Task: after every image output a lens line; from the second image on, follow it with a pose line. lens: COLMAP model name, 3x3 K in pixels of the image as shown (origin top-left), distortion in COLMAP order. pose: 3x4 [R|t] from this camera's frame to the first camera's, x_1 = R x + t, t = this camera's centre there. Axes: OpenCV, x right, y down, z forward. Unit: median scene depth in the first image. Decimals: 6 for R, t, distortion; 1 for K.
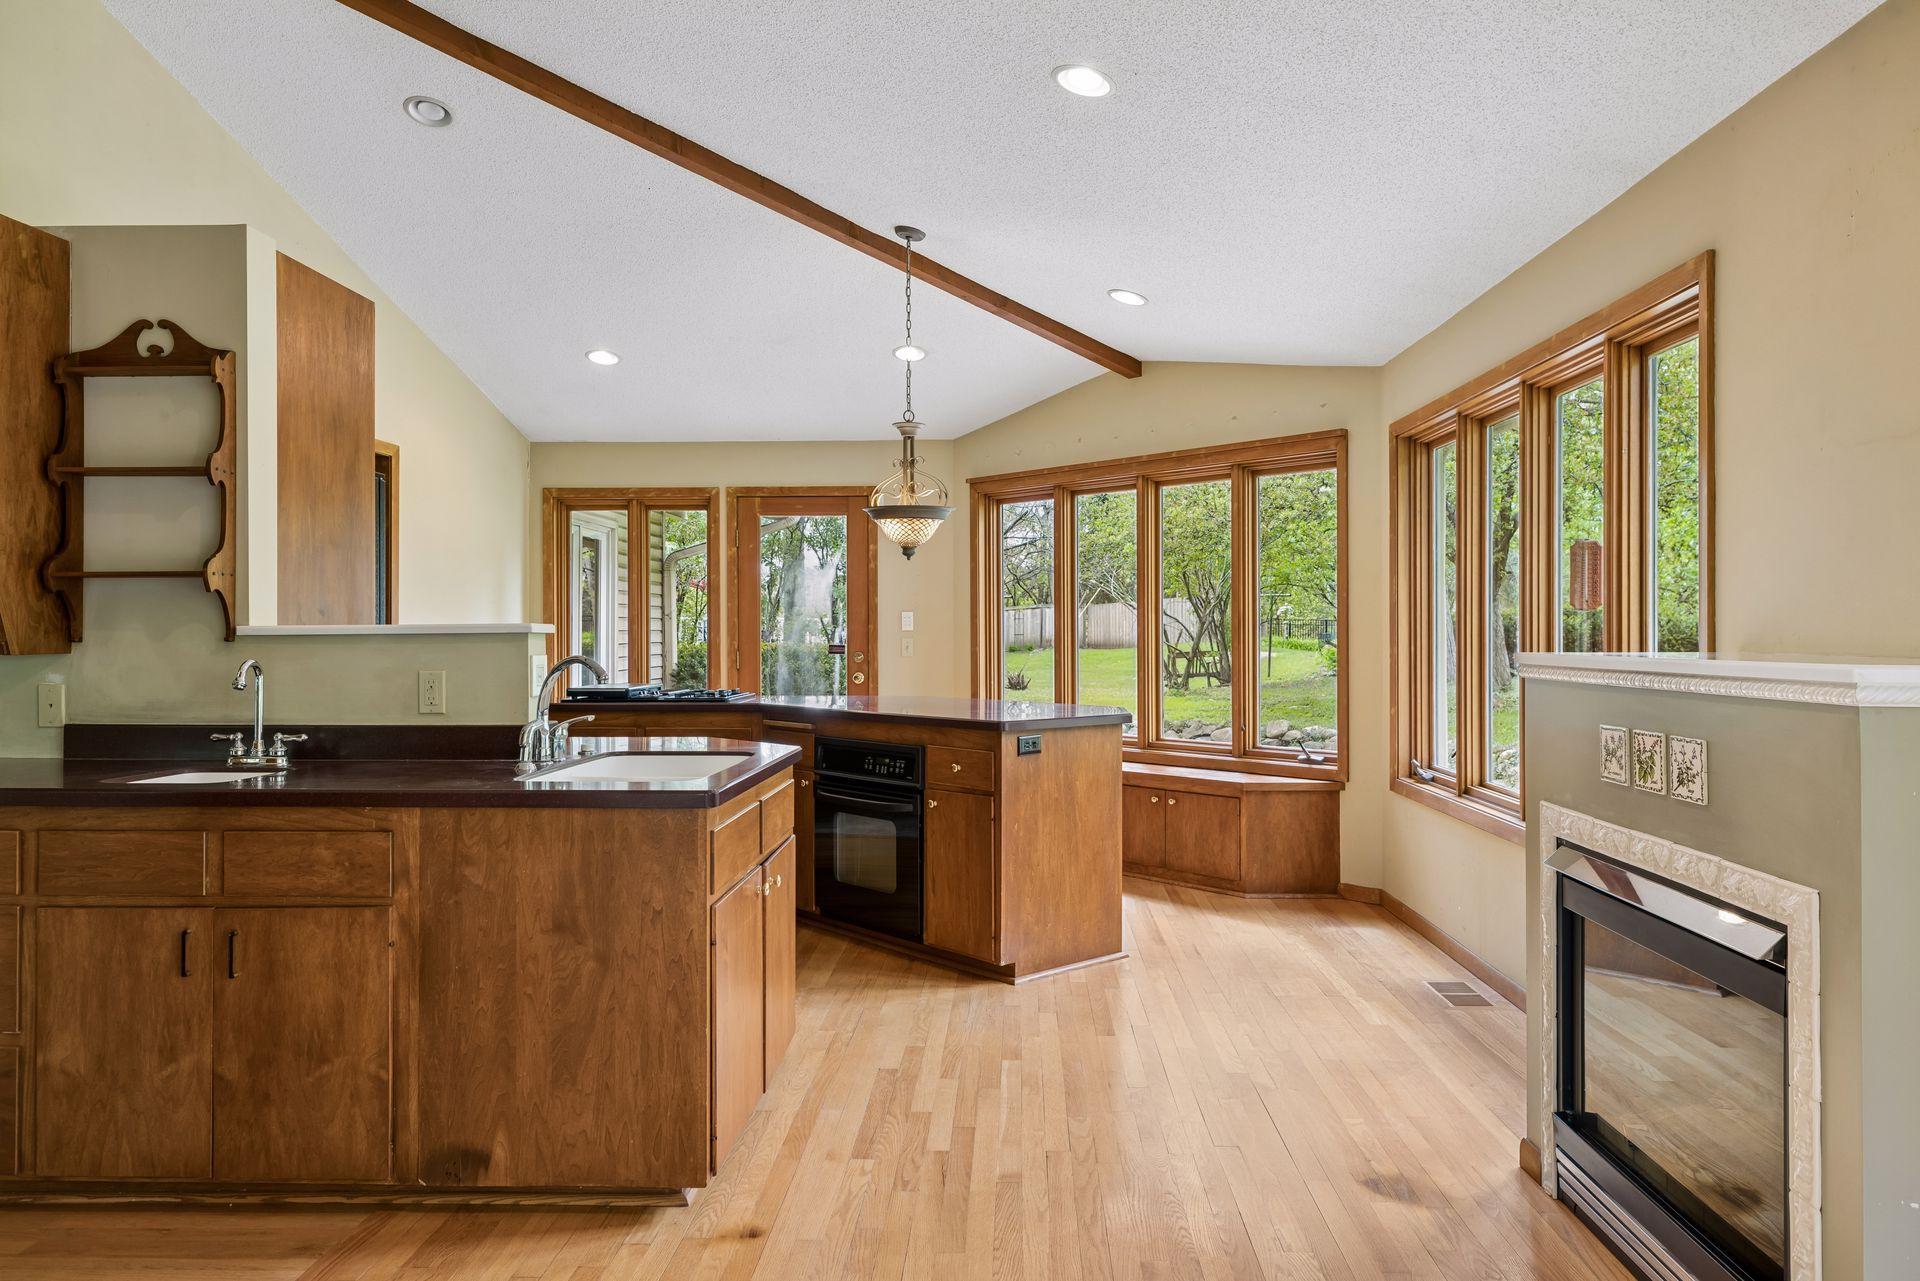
lens RADIAL K [[1258.5, 0, 962.9], [0, 1258.5, 630.0], [0, 0, 1]] dist [0.005173, 0.001457]
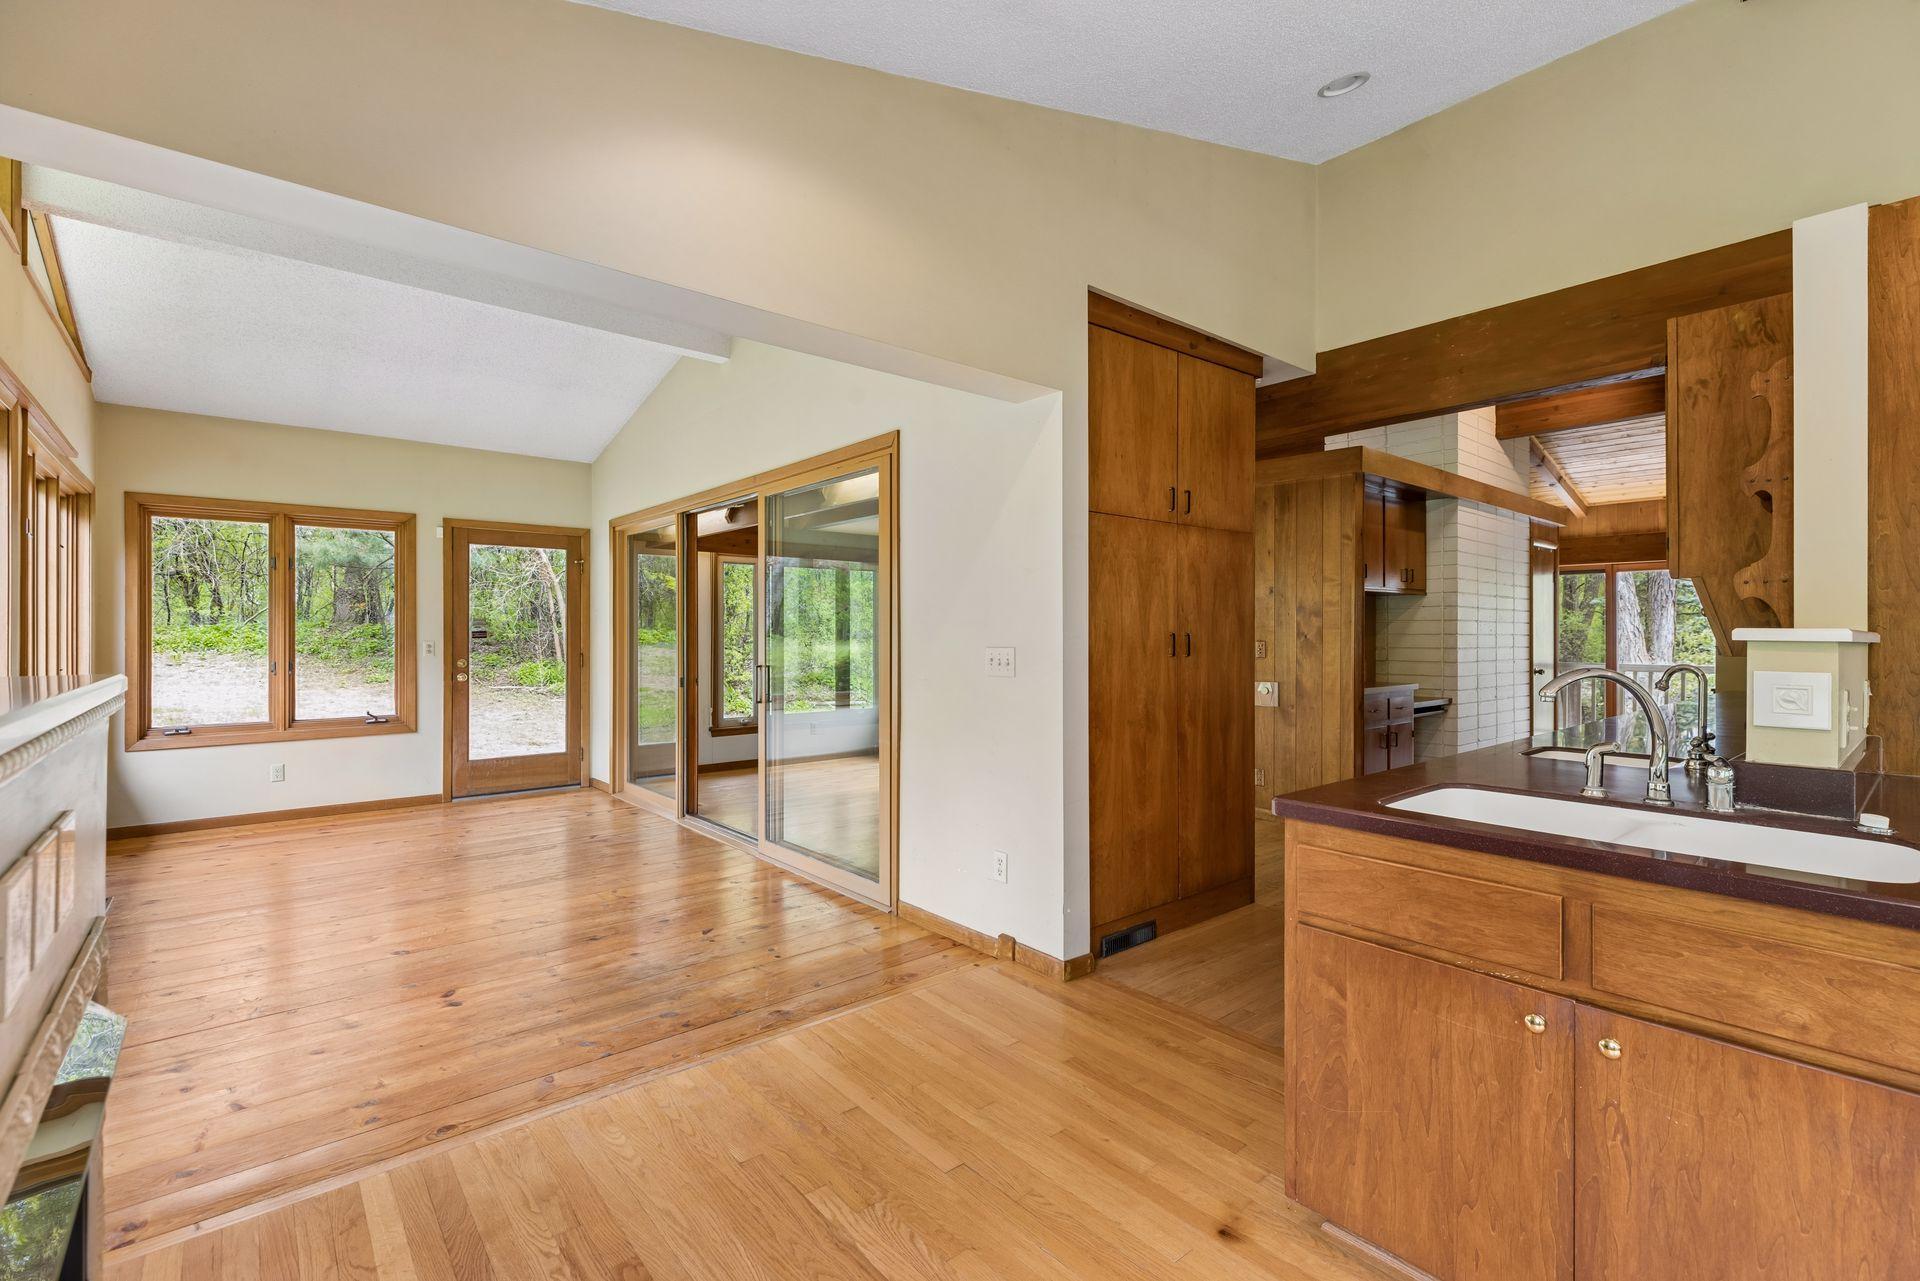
lens RADIAL K [[855.8, 0, 972.1], [0, 855.8, 632.7], [0, 0, 1]] dist [0.001063, 0.000036]
pose [[-0.730466, -0.001336, -0.682948, 0.349585], [0.000827, 0.999996, -0.002840, -0.001315], [0.682949, -0.002639, -0.730462, 1.049364]]
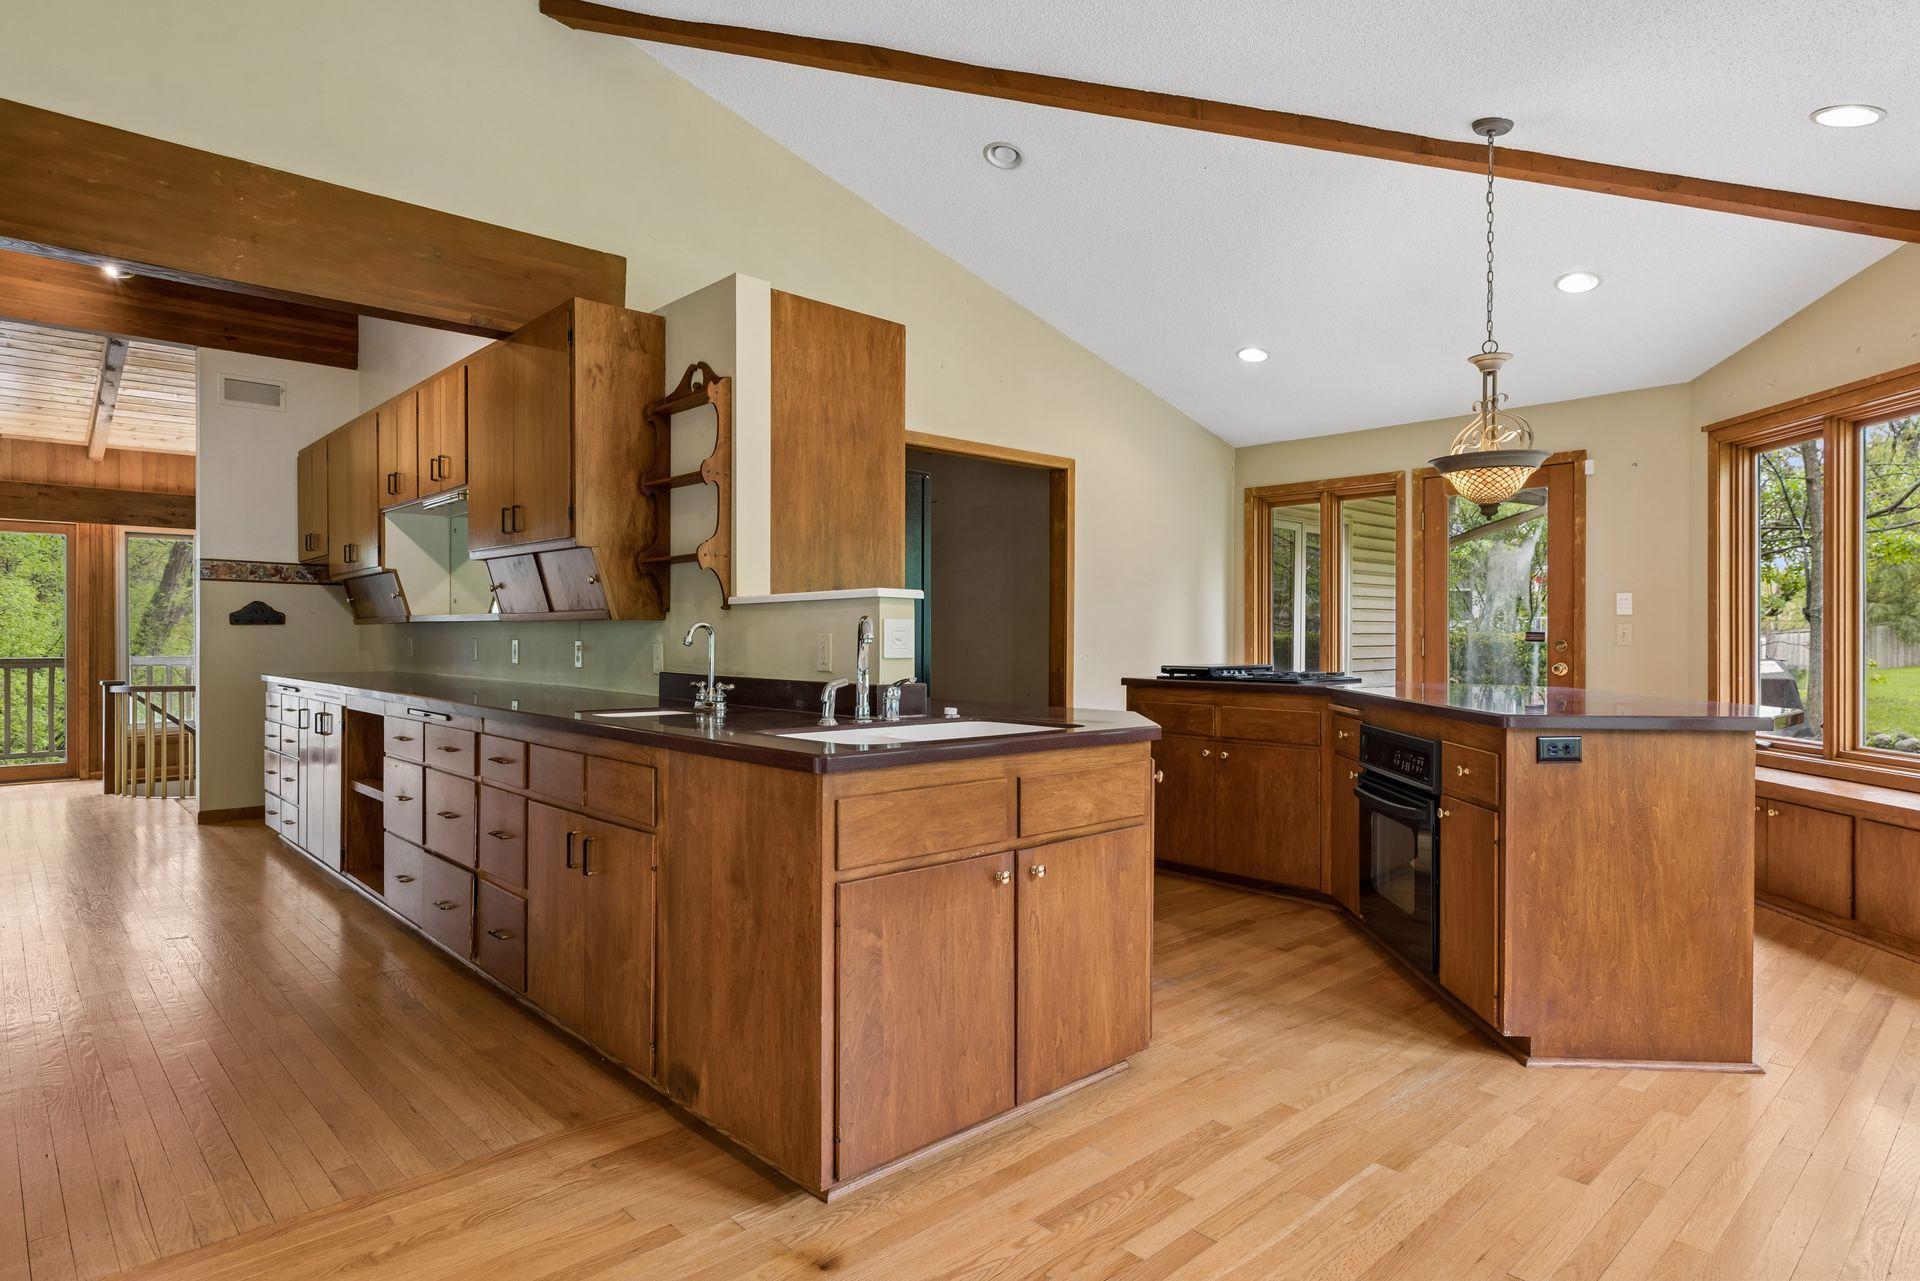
lens RADIAL K [[1046.2, 0, 972.5], [0, 1046.2, 639.1], [0, 0, 1]] dist [0.001070, 0.000521]
pose [[0.715139, 0.005618, -0.698959, 0.317136], [-0.001908, 0.999980, 0.006086, 0.031453], [0.698979, -0.003019, 0.715136, 0.426821]]
